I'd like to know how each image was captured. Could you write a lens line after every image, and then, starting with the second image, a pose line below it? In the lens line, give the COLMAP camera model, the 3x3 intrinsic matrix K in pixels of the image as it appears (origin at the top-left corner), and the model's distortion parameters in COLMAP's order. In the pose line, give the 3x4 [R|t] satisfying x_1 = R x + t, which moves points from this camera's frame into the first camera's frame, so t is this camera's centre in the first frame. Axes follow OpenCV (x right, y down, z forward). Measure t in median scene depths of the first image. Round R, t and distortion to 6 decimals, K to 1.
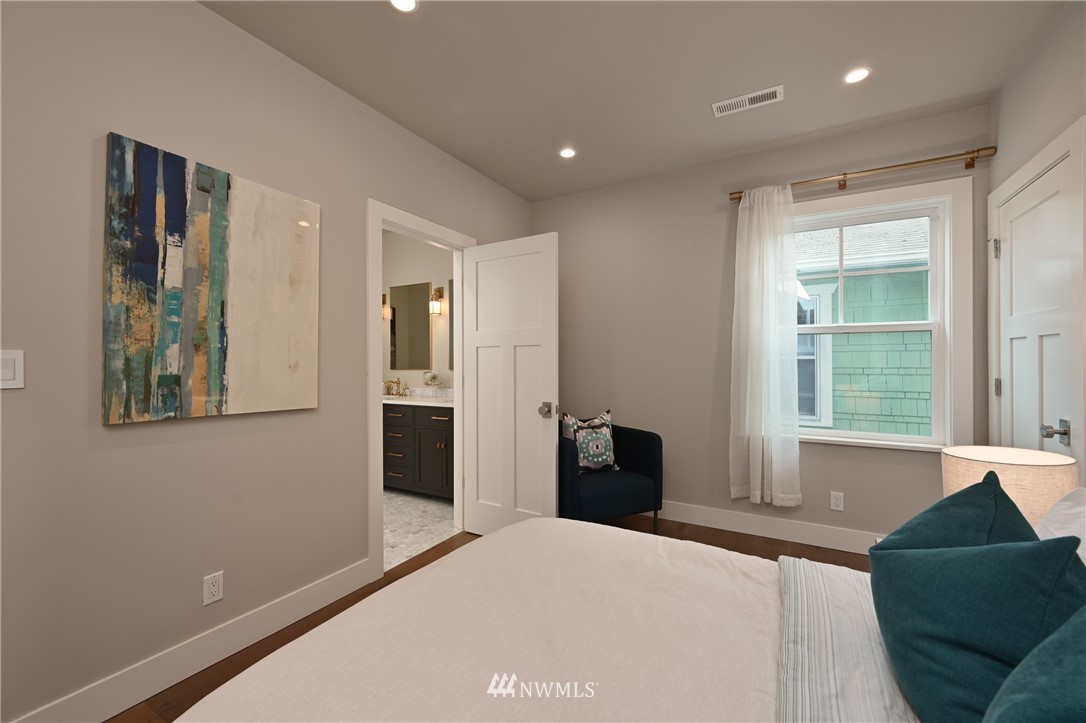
lens RADIAL K [[441.4, 0, 545.9], [0, 441.4, 363.3], [0, 0, 1]] dist [0.001328, -0.000805]
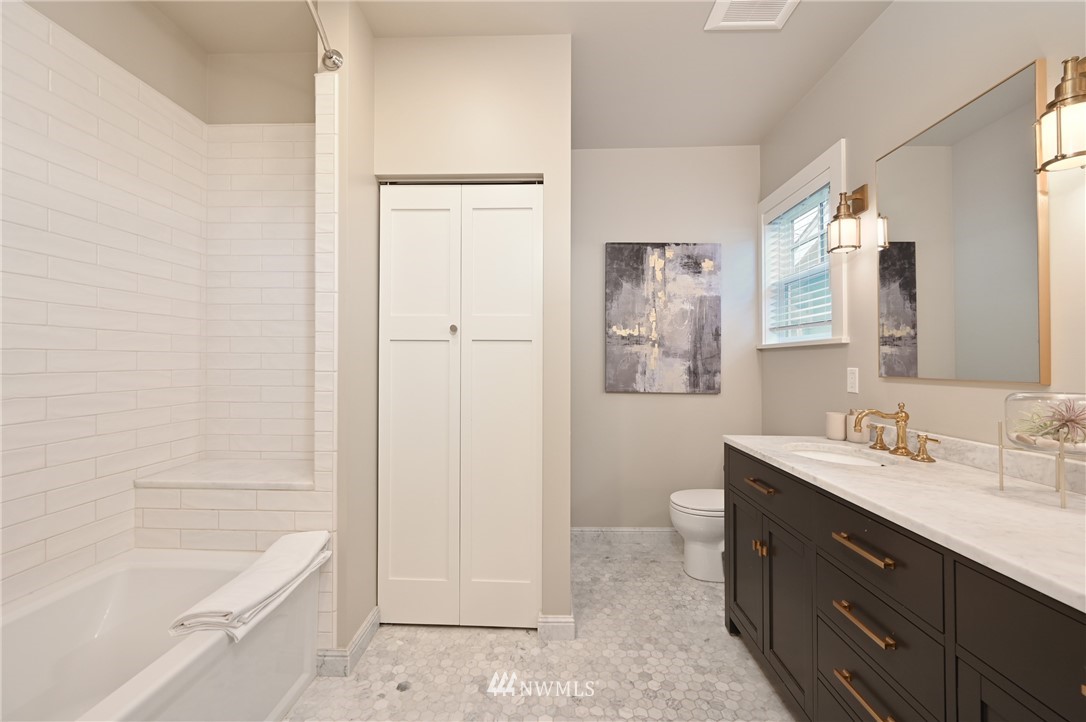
lens RADIAL K [[437.2, 0, 539.5], [0, 437.2, 360.6], [0, 0, 1]] dist [-0.002332, 0.000285]
pose [[0.471517, -0.003206, -0.881851, -0.094405], [-0.010605, 0.999900, -0.009306, 0.002542], [0.881793, 0.013740, 0.471436, 0.335050]]
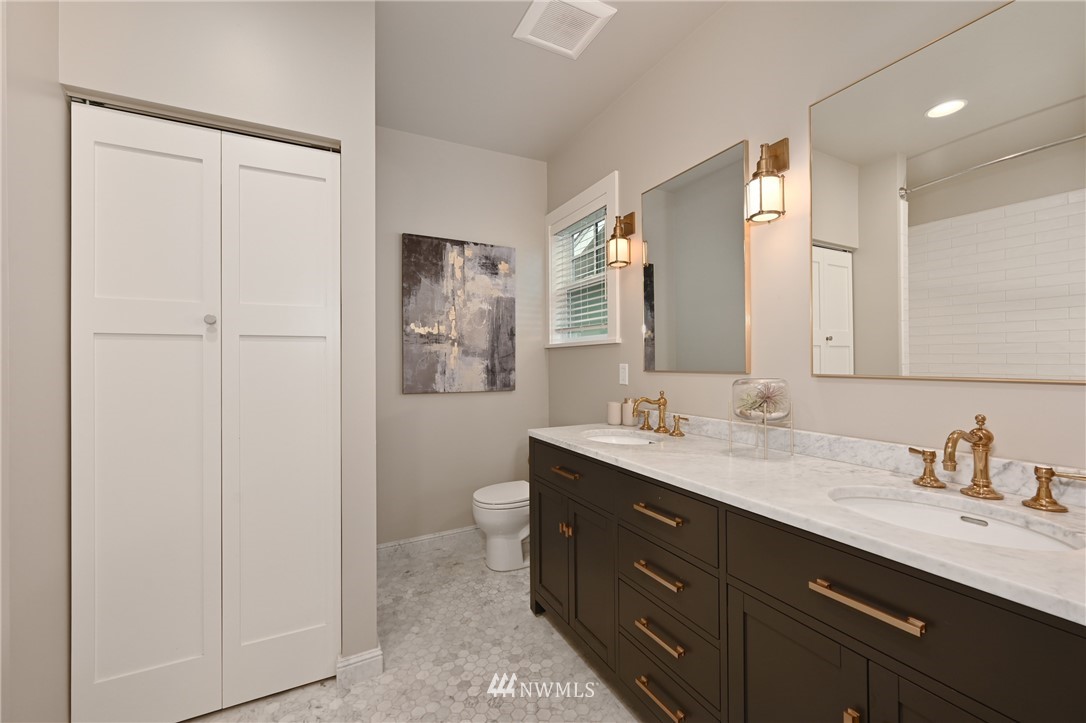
lens RADIAL K [[441.4, 0, 551.5], [0, 441.4, 361.3], [0, 0, 1]] dist [0.001328, -0.000805]
pose [[0.845499, -0.010188, -0.533880, -0.110830], [0.007155, 0.999944, -0.007750, 0.002689], [0.533929, 0.002733, 0.845525, 0.327834]]
